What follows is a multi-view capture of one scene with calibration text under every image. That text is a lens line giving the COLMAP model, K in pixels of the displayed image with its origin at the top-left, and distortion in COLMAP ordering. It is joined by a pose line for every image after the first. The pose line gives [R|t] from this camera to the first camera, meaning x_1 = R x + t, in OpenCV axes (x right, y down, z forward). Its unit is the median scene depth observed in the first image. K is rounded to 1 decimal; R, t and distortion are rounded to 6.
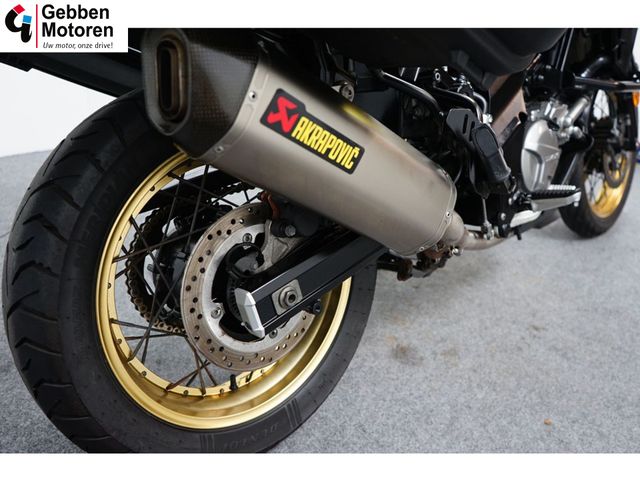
lens RADIAL K [[492.3, 0, 320.0], [0, 492.3, 240.0], [0, 0, 1]] dist [-0.024719, 0.004174]
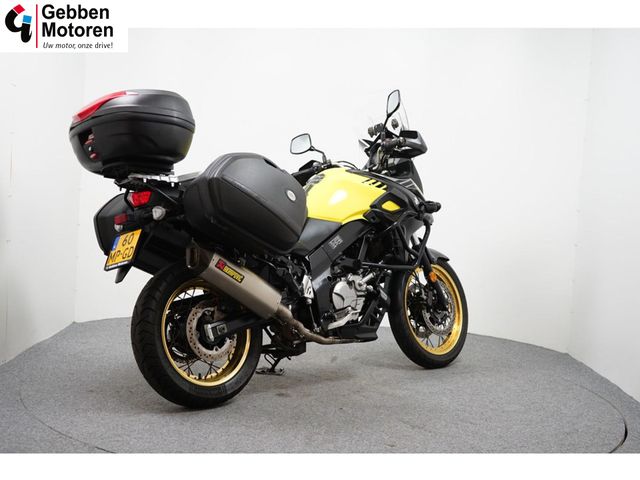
lens RADIAL K [[852.2, 0, 320.0], [0, 852.2, 240.0], [0, 0, 1]] dist [-0.008937, -0.008560]
pose [[0.999910, -0.006738, 0.011570, 0.467980], [0.010679, 0.922588, -0.385638, 1.604230], [-0.008076, 0.385727, 0.922578, -3.925844]]
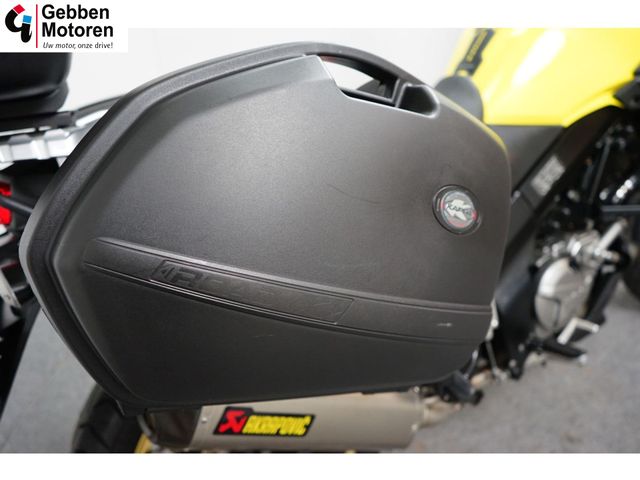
lens RADIAL K [[492.3, 0, 320.0], [0, 492.3, 240.0], [0, 0, 1]] dist [-0.024719, 0.004174]
pose [[0.973058, -0.016744, -0.229950, 0.318103], [0.034877, 0.996572, 0.075018, -0.580849], [0.227906, -0.081017, 0.970307, -0.103917]]
